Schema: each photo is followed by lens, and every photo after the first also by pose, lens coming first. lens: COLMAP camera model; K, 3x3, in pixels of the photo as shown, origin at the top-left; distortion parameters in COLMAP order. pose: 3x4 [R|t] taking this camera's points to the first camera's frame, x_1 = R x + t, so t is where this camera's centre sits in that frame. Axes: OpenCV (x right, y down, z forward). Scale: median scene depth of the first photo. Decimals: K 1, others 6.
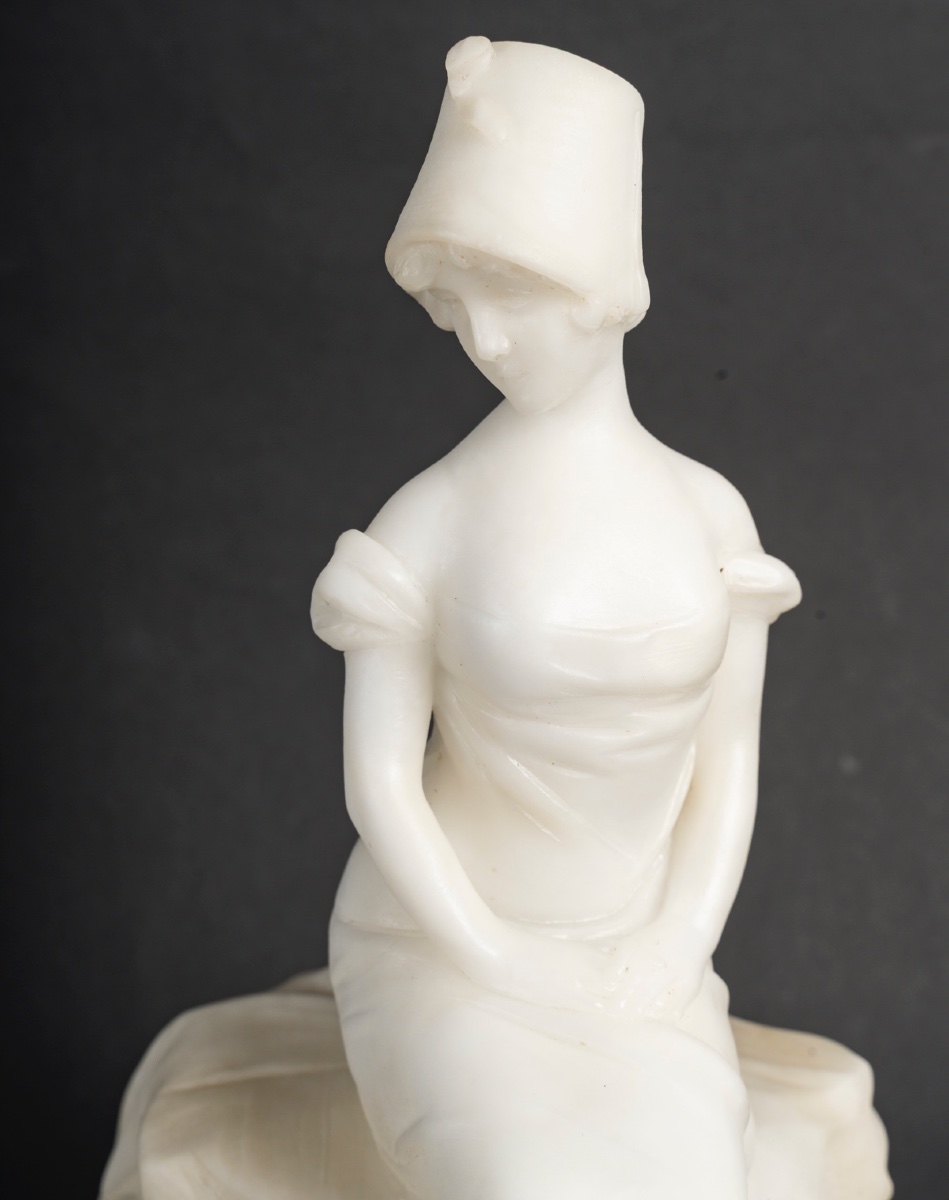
lens RADIAL K [[2761.1, 0, 465.5], [0, 2761.1, 608.5], [0, 0, 1]] dist [0.022857, 0.000000]
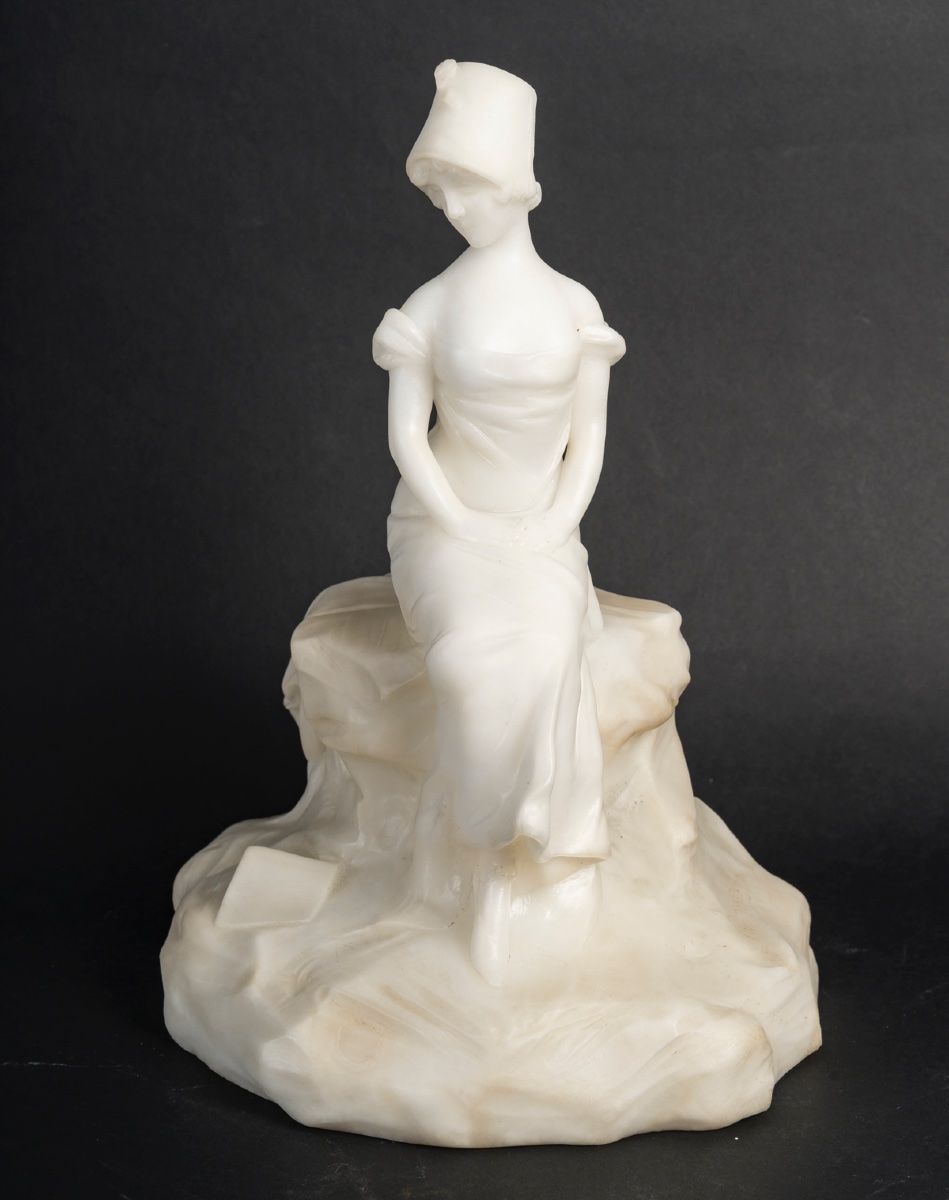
lens RADIAL K [[2295.0, 0, 470.2], [0, 2295.0, 611.0], [0, 0, 1]] dist [0.019560, 0.000000]
pose [[0.992361, 0.010566, -0.122915, 0.221450], [-0.013714, 0.999598, -0.024796, 0.230678], [0.122604, 0.026293, 0.992107, -0.638888]]
